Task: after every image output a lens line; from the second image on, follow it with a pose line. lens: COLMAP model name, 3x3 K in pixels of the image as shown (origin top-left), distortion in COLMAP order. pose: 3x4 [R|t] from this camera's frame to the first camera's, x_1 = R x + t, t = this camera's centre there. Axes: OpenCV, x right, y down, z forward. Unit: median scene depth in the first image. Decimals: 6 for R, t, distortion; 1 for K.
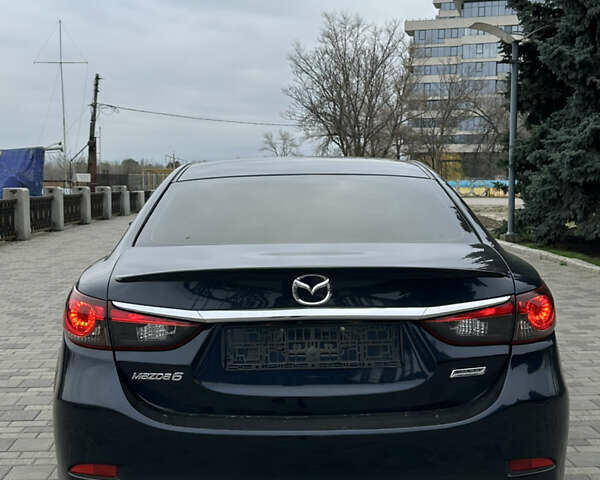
lens RADIAL K [[811.7, 0, 298.7], [0, 811.7, 237.6], [0, 0, 1]] dist [0.027453, 0.000000]
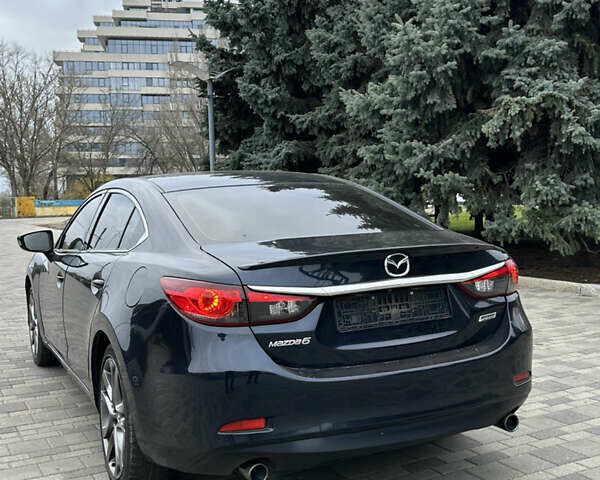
lens RADIAL K [[716.0, 0, 301.3], [0, 716.0, 242.6], [0, 0, 1]] dist [0.098717, 0.000000]
pose [[0.903745, -0.045948, 0.425597, -0.607085], [0.050169, 0.998740, 0.001293, 0.016604], [-0.425120, 0.020183, 0.904912, -0.006993]]
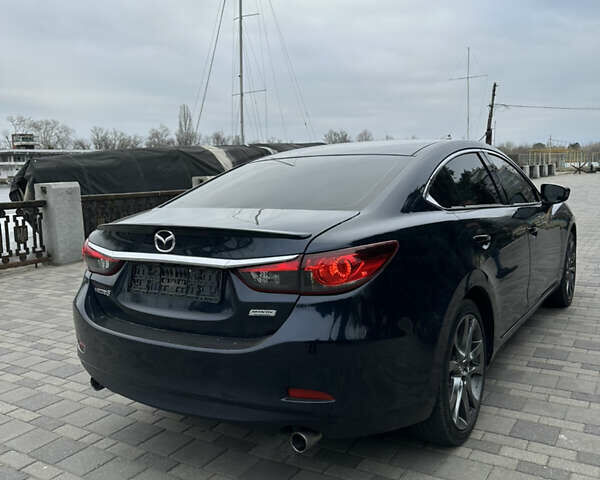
lens RADIAL K [[564.4, 0, 300.9], [0, 564.4, 242.9], [0, 0, 1]] dist [-0.011064, 0.000000]
pose [[0.837892, 0.052474, -0.543307, 0.713101], [-0.011809, 0.996878, 0.078070, -0.010998], [0.545708, -0.058998, 0.835896, 0.304099]]
